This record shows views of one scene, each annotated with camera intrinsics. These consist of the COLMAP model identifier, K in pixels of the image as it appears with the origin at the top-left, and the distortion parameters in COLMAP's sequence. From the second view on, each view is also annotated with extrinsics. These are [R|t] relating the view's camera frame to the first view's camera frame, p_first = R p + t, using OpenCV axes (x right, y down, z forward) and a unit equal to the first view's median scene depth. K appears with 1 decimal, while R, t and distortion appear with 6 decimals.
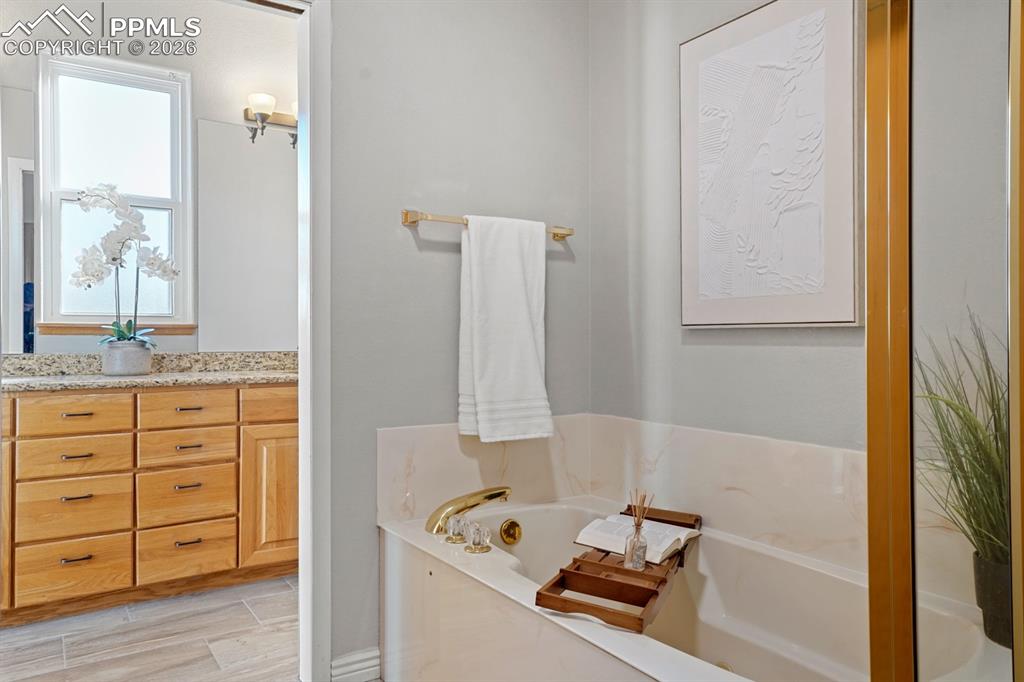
lens RADIAL K [[716.8, 0, 512.0], [0, 716.8, 341.0], [0, 0, 1]] dist [0.001287, 0.000064]
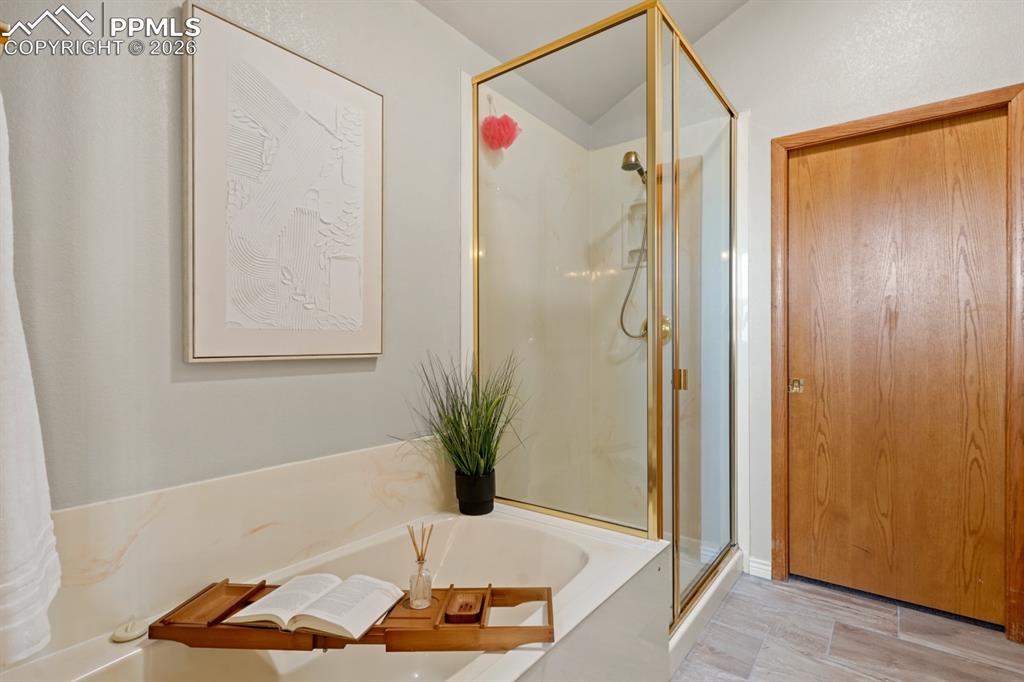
lens RADIAL K [[497.8, 0, 512.0], [0, 497.8, 341.0], [0, 0, 1]] dist [-0.046629, 0.011267]
pose [[-0.348529, 0.003073, 0.937293, -0.428962], [0.008970, 0.999960, 0.000057, -0.040972], [-0.937255, 0.008427, -0.348542, 0.931930]]
